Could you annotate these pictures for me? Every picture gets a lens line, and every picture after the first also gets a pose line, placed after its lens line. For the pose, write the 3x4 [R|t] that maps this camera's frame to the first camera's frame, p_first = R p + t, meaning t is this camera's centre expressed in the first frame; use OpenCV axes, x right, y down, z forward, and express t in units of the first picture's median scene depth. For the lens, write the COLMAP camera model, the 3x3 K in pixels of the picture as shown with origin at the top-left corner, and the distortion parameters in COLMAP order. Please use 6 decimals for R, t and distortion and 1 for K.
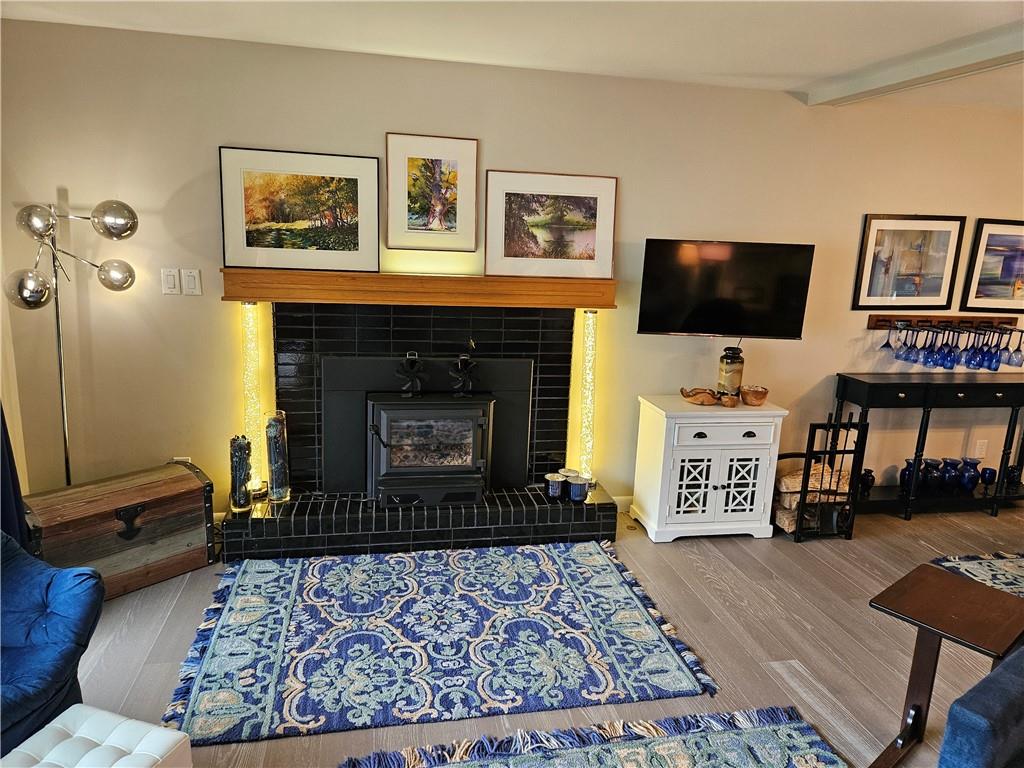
lens RADIAL K [[685.1, 0, 504.2], [0, 685.1, 381.9], [0, 0, 1]] dist [0.065115, -0.056117]
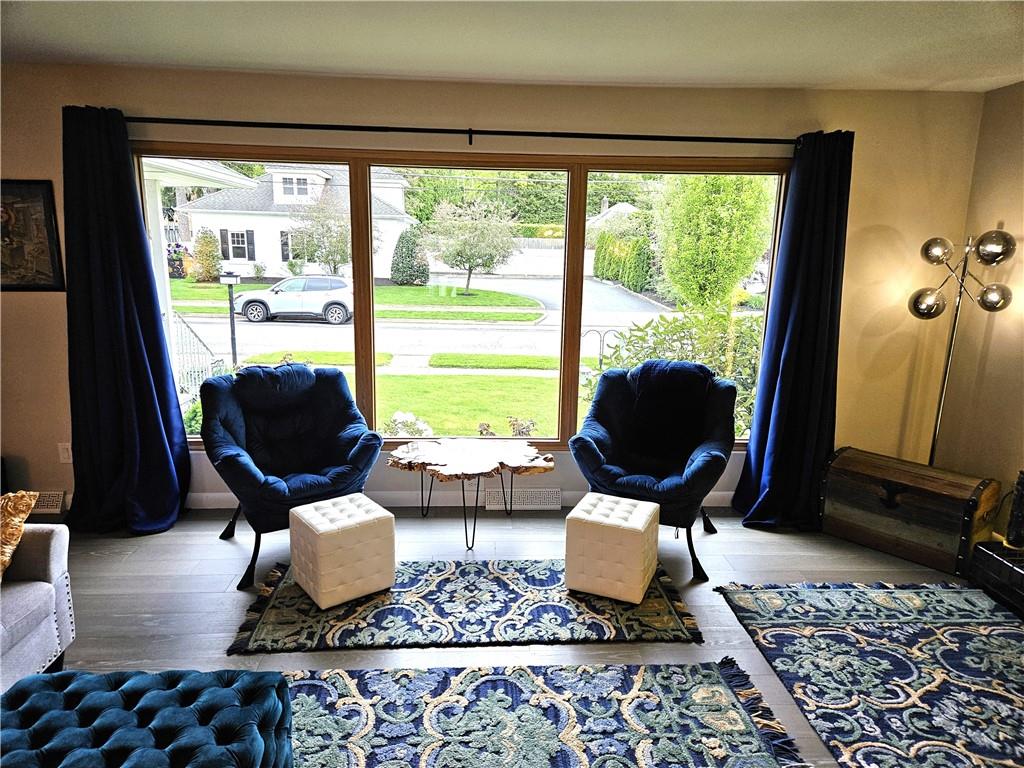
lens RADIAL K [[685.1, 0, 505.6], [0, 685.1, 386.9], [0, 0, 1]] dist [0.065115, -0.056117]
pose [[-0.154958, 0.167793, -0.973567, 0.649657], [-0.225065, 0.953561, 0.200168, -0.063010], [0.961943, 0.250133, -0.109998, 0.397438]]
